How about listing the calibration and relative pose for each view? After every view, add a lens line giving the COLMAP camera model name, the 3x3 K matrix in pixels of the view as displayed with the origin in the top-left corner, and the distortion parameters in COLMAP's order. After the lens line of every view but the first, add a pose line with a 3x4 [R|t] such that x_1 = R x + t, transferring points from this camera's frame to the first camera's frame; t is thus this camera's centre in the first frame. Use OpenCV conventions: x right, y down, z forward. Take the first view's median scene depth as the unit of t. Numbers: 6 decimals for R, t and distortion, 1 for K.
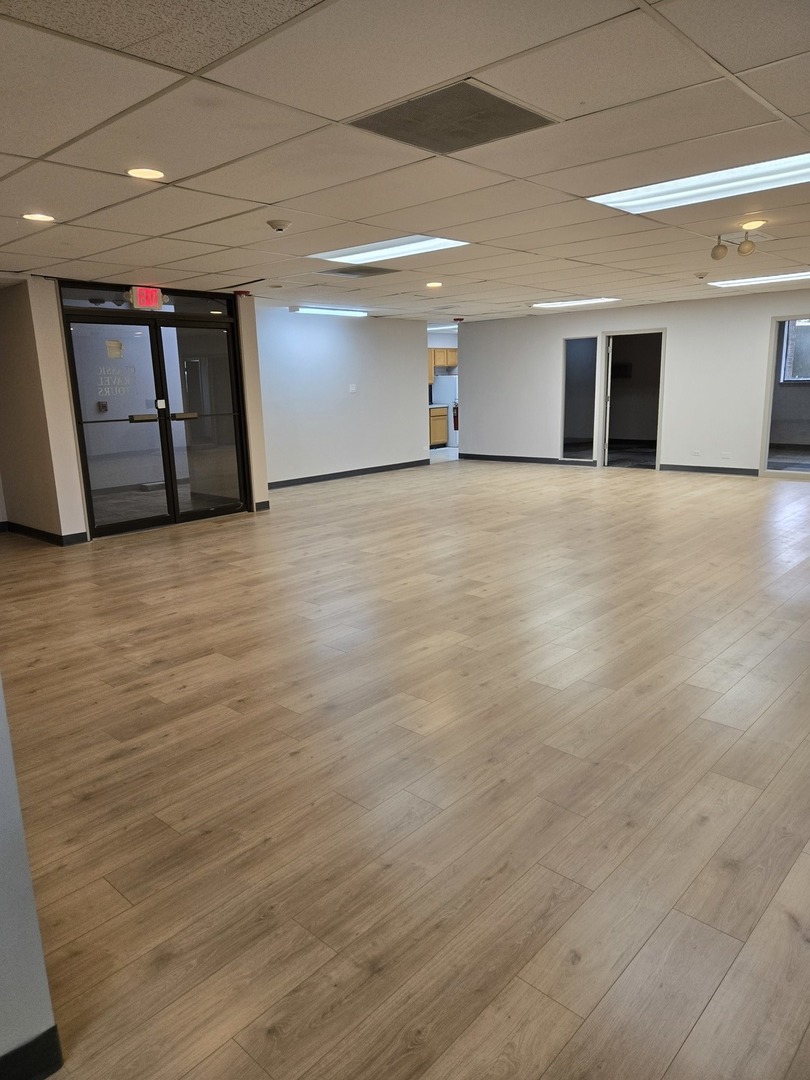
lens RADIAL K [[723.8, 0, 405.0], [0, 723.8, 540.0], [0, 0, 1]] dist [-0.037881, -0.000485]
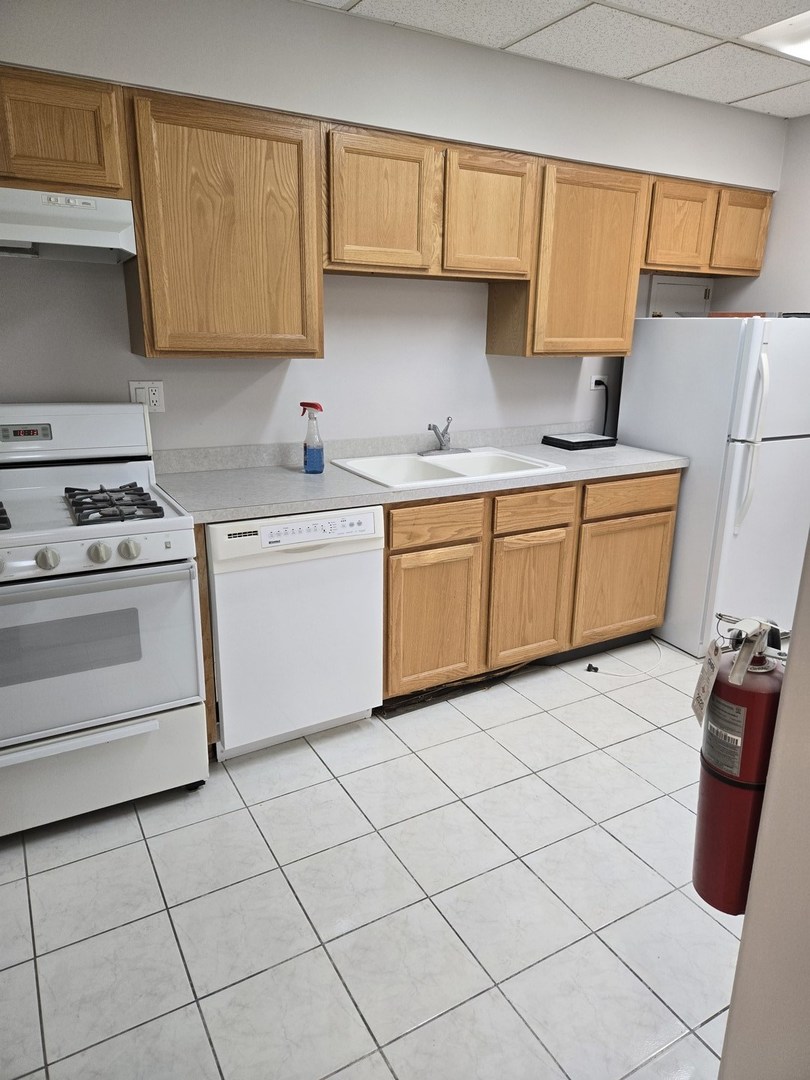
lens RADIAL K [[723.8, 0, 405.0], [0, 723.8, 540.0], [0, 0, 1]] dist [-0.037881, -0.000485]
pose [[0.949939, 0.143058, -0.277759, 0.043757], [-0.123591, 0.988559, 0.086469, -0.172835], [0.286951, -0.047812, 0.956751, 0.778853]]
